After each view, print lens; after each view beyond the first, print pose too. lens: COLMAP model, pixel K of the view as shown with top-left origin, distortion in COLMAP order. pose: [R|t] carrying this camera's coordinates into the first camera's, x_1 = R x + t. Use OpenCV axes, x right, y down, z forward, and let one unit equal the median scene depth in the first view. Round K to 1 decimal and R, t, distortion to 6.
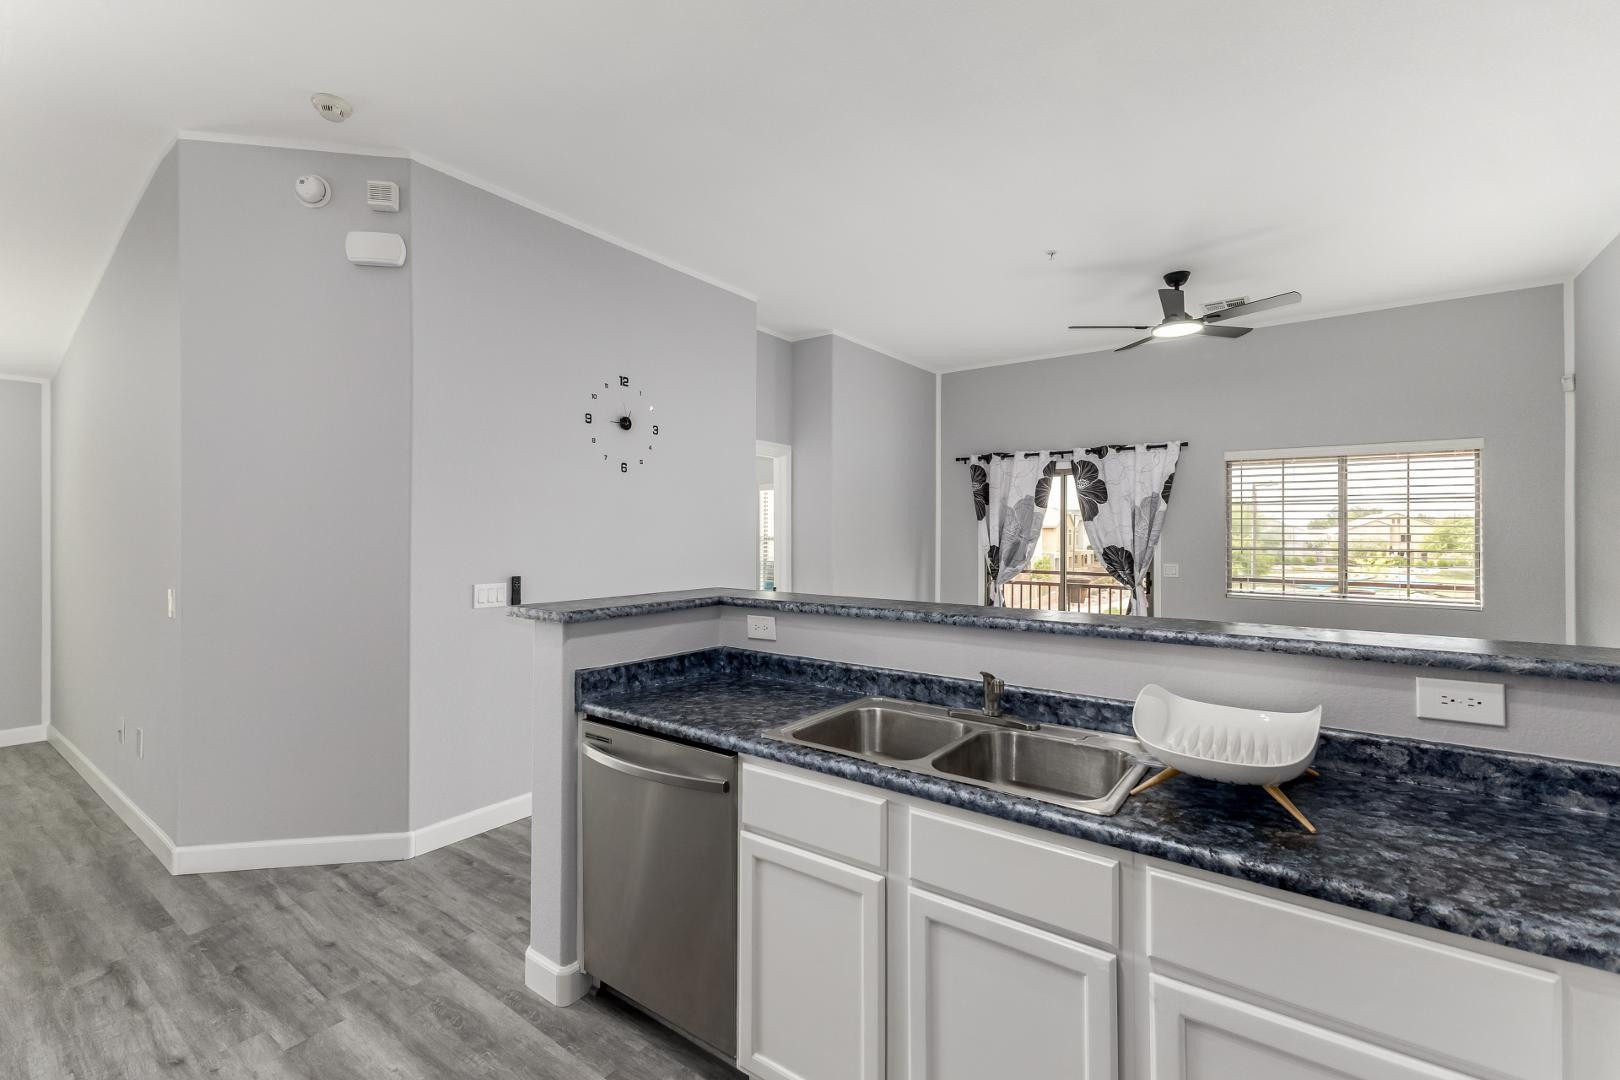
lens RADIAL K [[700.9, 0, 814.6], [0, 700.9, 533.8], [0, 0, 1]] dist [-0.004194, -0.001213]
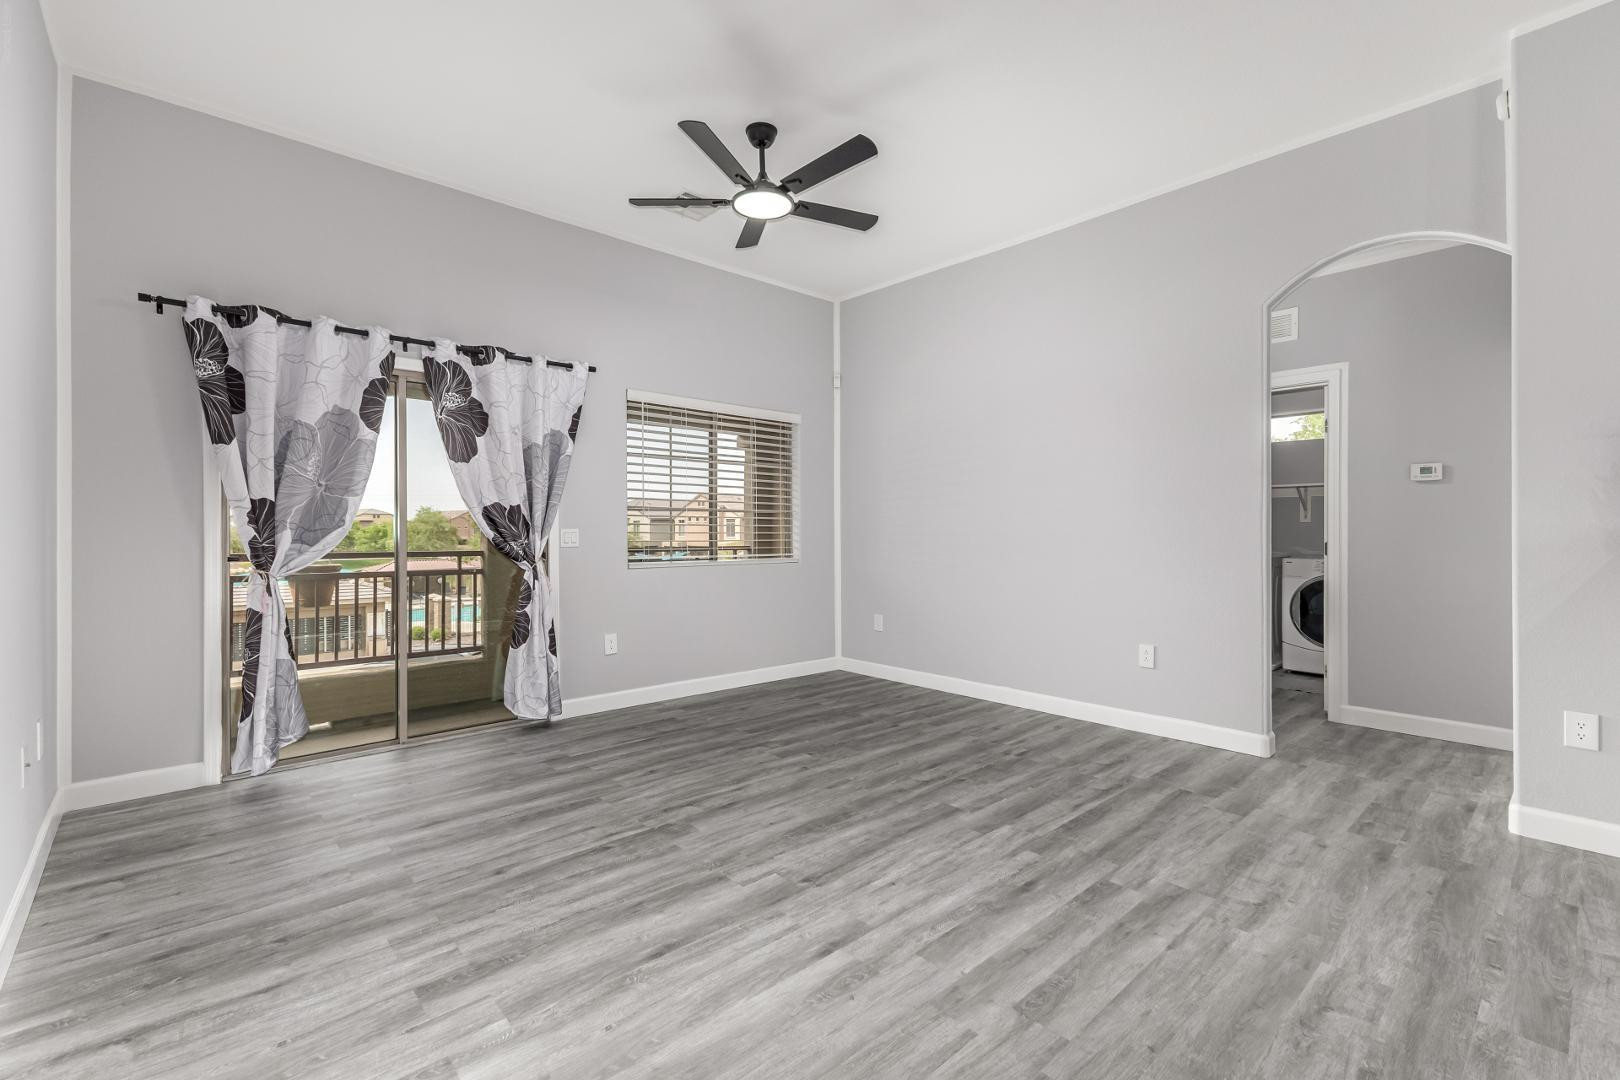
lens RADIAL K [[700.9, 0, 819.0], [0, 700.9, 540.1], [0, 0, 1]] dist [-0.004194, -0.001213]
pose [[0.189836, -0.018918, 0.981634, -0.159317], [0.001402, 0.999819, 0.018997, 0.039841], [-0.981815, -0.002230, 0.189828, 0.571830]]
